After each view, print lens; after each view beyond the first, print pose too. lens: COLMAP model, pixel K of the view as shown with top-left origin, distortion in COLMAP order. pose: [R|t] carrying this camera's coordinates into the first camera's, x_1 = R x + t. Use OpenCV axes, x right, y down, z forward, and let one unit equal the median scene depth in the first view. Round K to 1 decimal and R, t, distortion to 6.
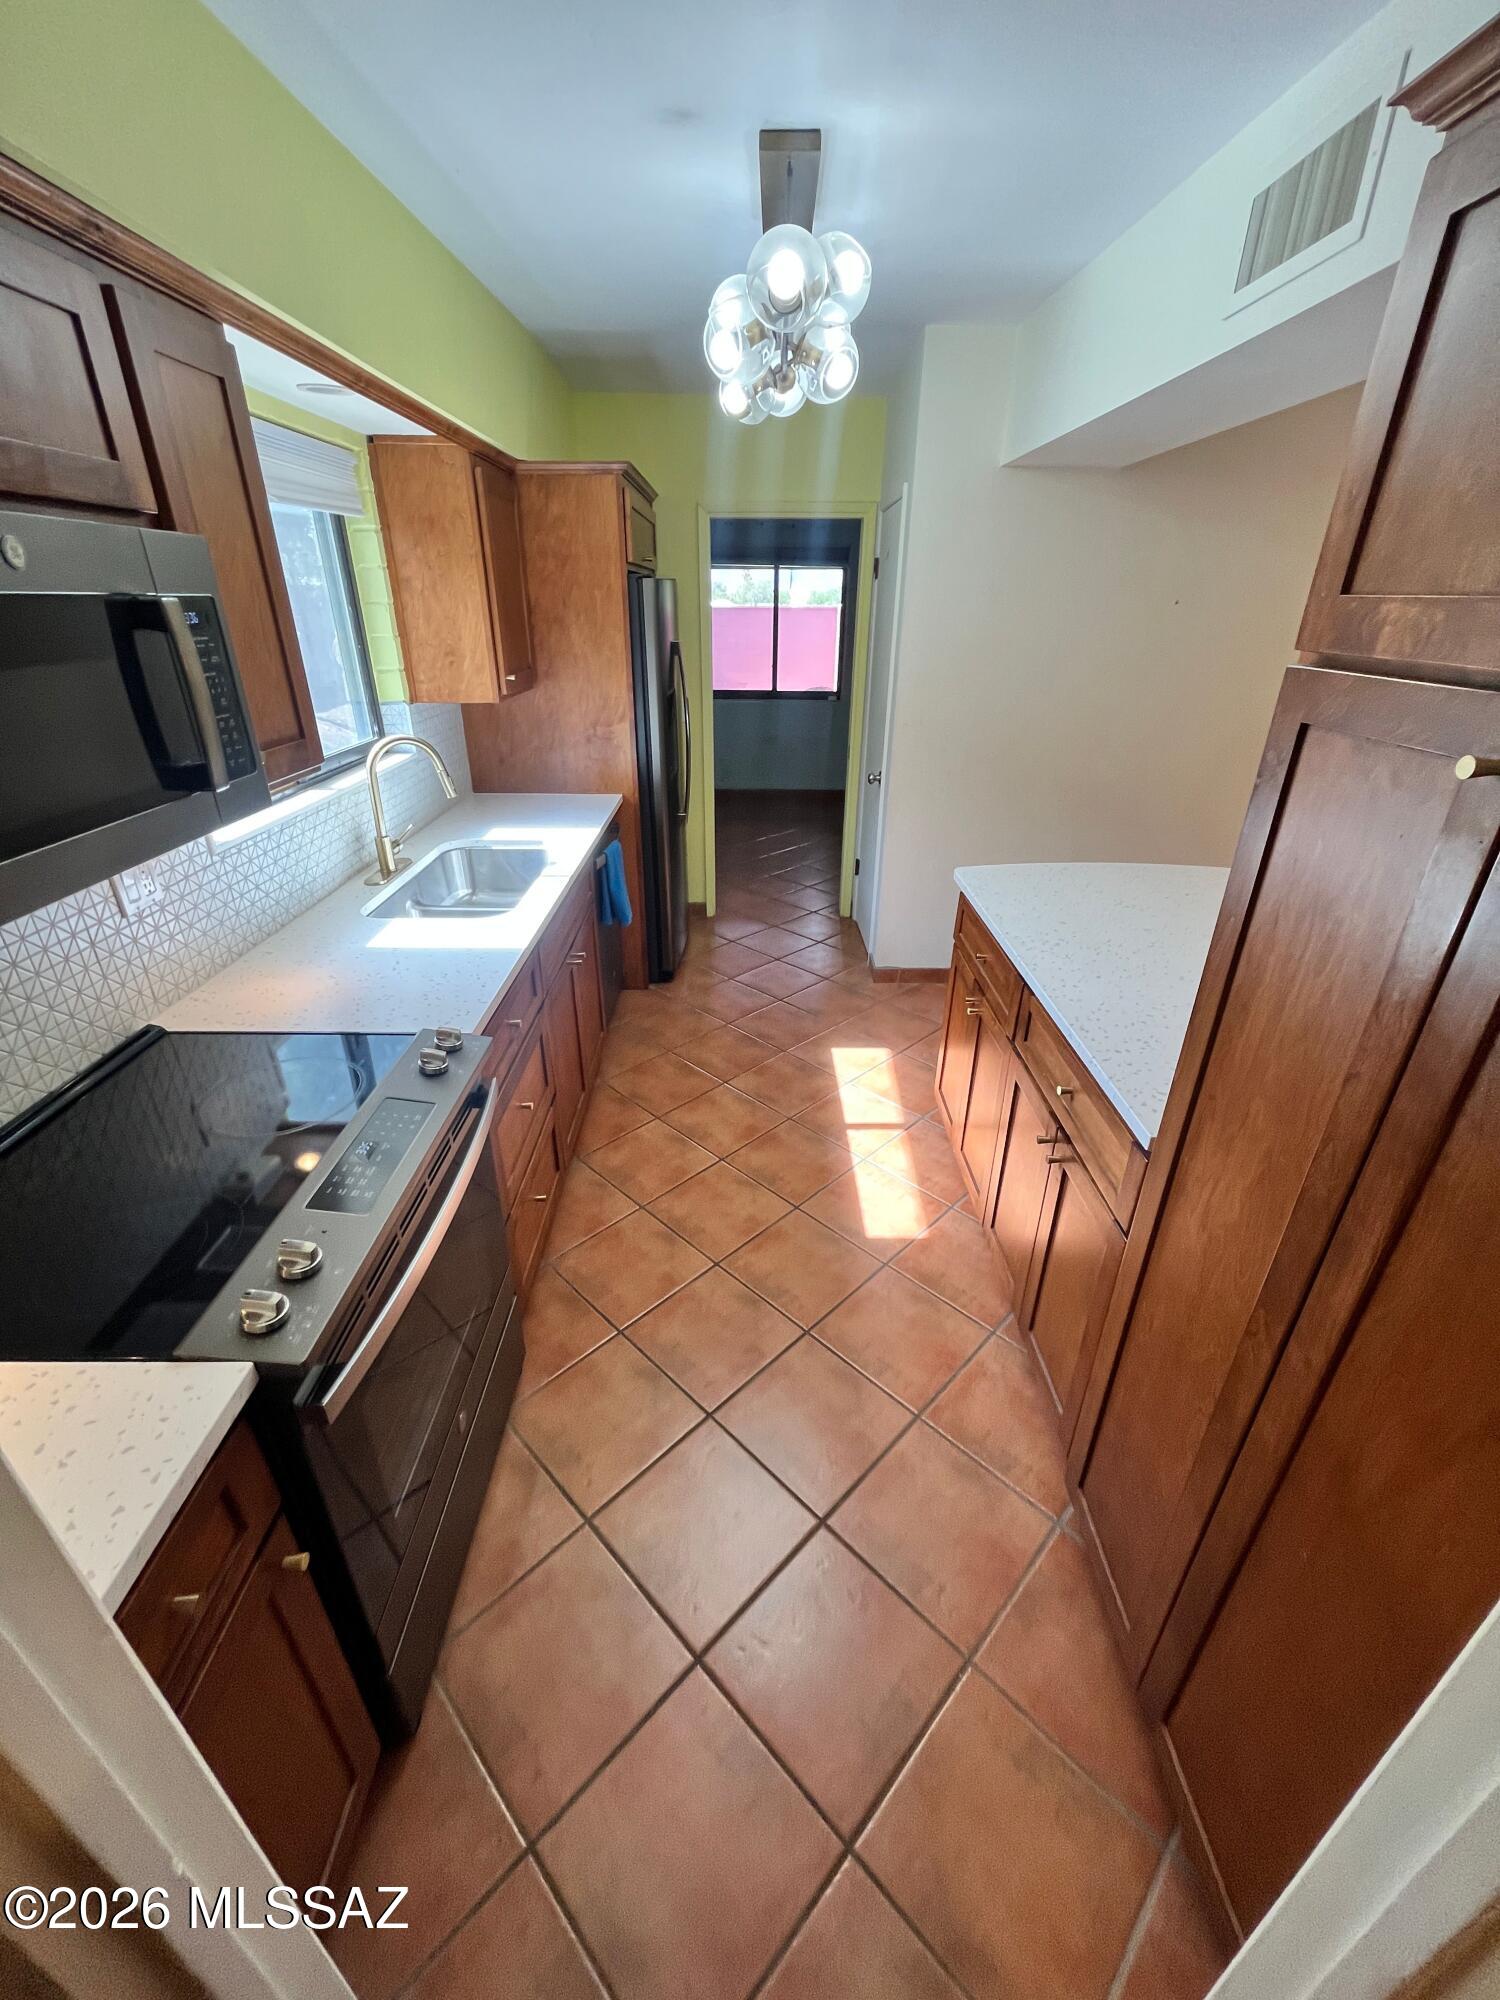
lens RADIAL K [[805.5, 0, 750.5], [0, 805.5, 1009.8], [0, 0, 1]] dist [-0.007115, 0.000756]
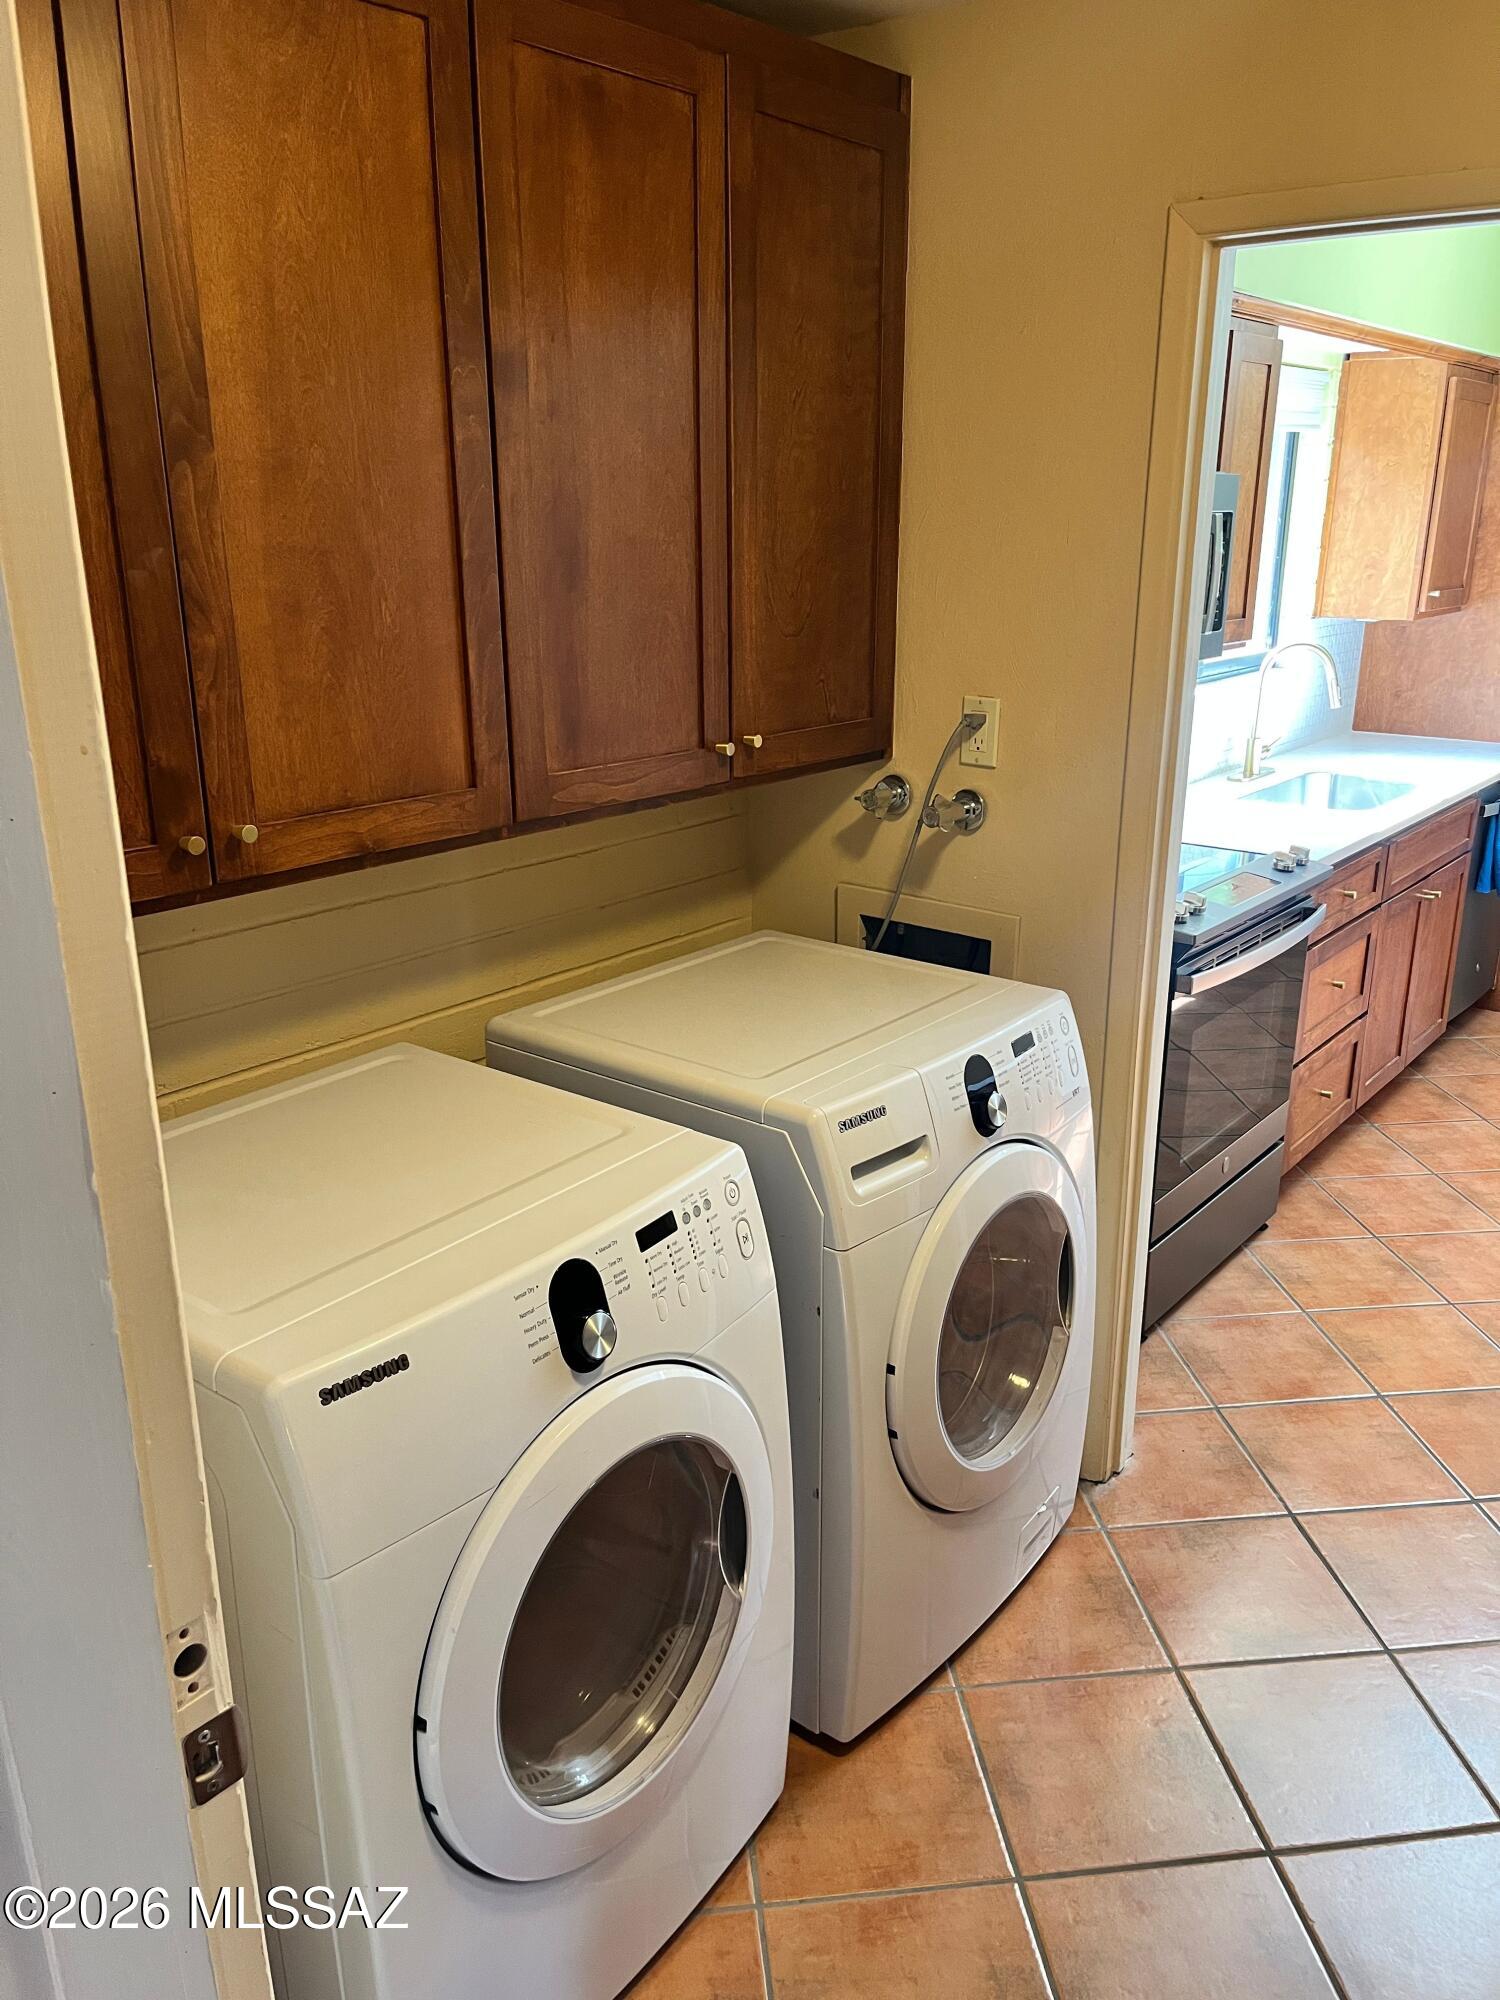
lens RADIAL K [[1523.9, 0, 764.2], [0, 1523.9, 1019.3], [0, 0, 1]] dist [0.037326, -0.031112]
pose [[0.778378, 0.190032, -0.598343, 0.195186], [-0.278560, 0.958672, -0.057905, 0.290260], [0.562611, 0.211746, 0.799145, -0.569345]]
